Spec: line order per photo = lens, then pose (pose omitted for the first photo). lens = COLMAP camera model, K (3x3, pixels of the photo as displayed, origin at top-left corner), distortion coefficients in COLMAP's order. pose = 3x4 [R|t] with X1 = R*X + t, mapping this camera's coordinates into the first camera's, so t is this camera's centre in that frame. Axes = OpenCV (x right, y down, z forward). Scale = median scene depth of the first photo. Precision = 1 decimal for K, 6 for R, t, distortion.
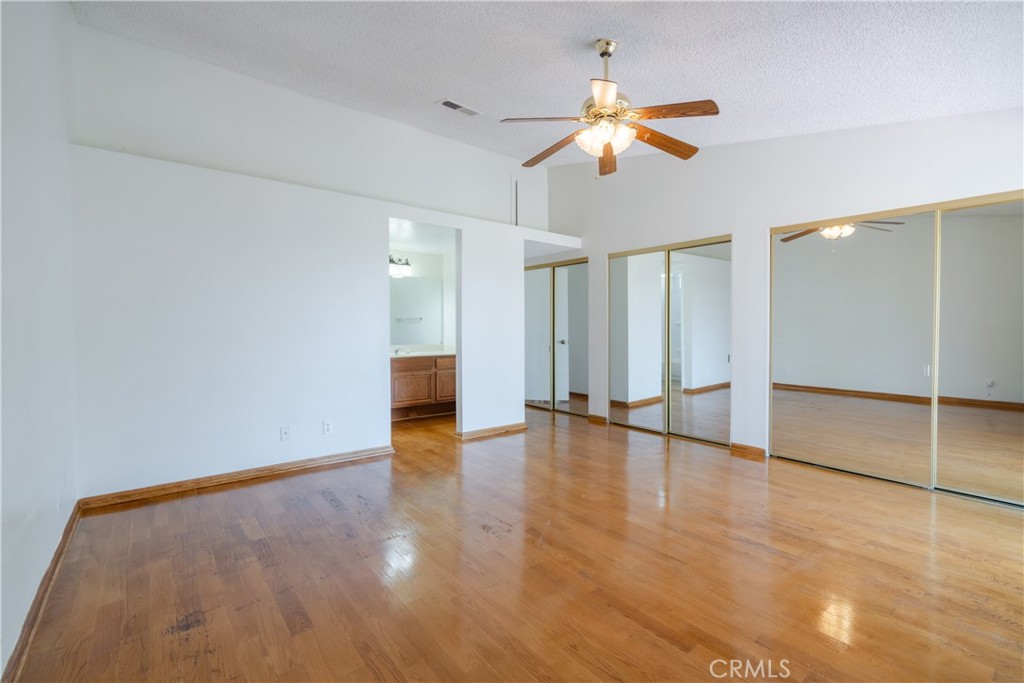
lens RADIAL K [[452.8, 0, 514.6], [0, 452.8, 332.3], [0, 0, 1]] dist [-0.000541, -0.000159]
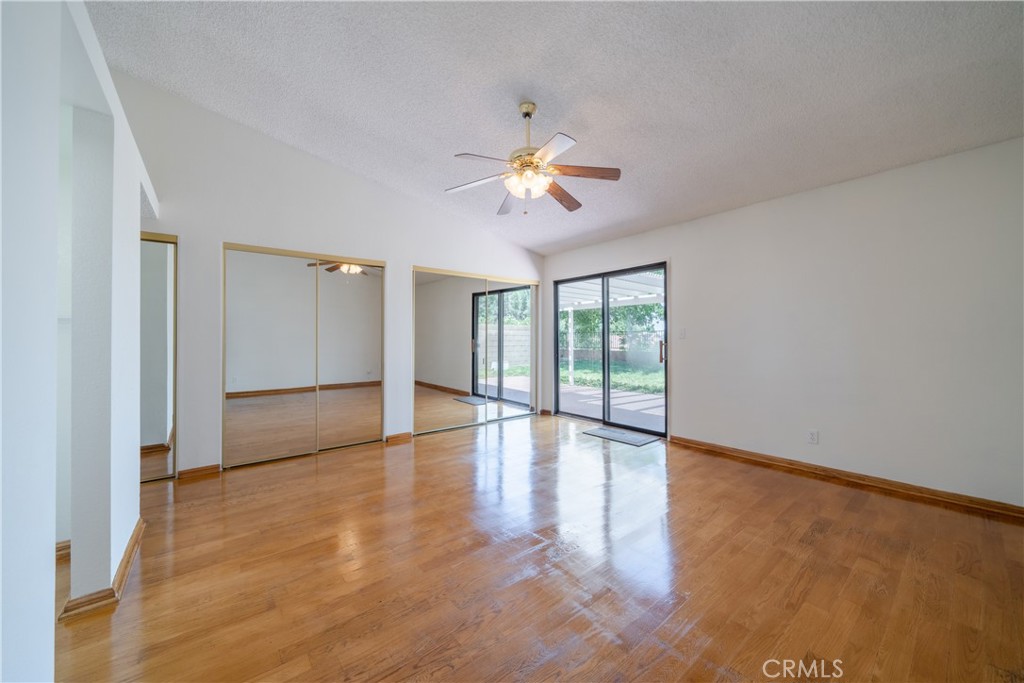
lens RADIAL K [[373.0, 0, 510.8], [0, 373.0, 334.1], [0, 0, 1]] dist [0.000480, 0.000119]
pose [[0.002095, 0.005061, 0.999985, -0.408982], [0.015841, 0.999862, -0.005093, -0.010332], [-0.999872, 0.015851, 0.002015, 0.533348]]
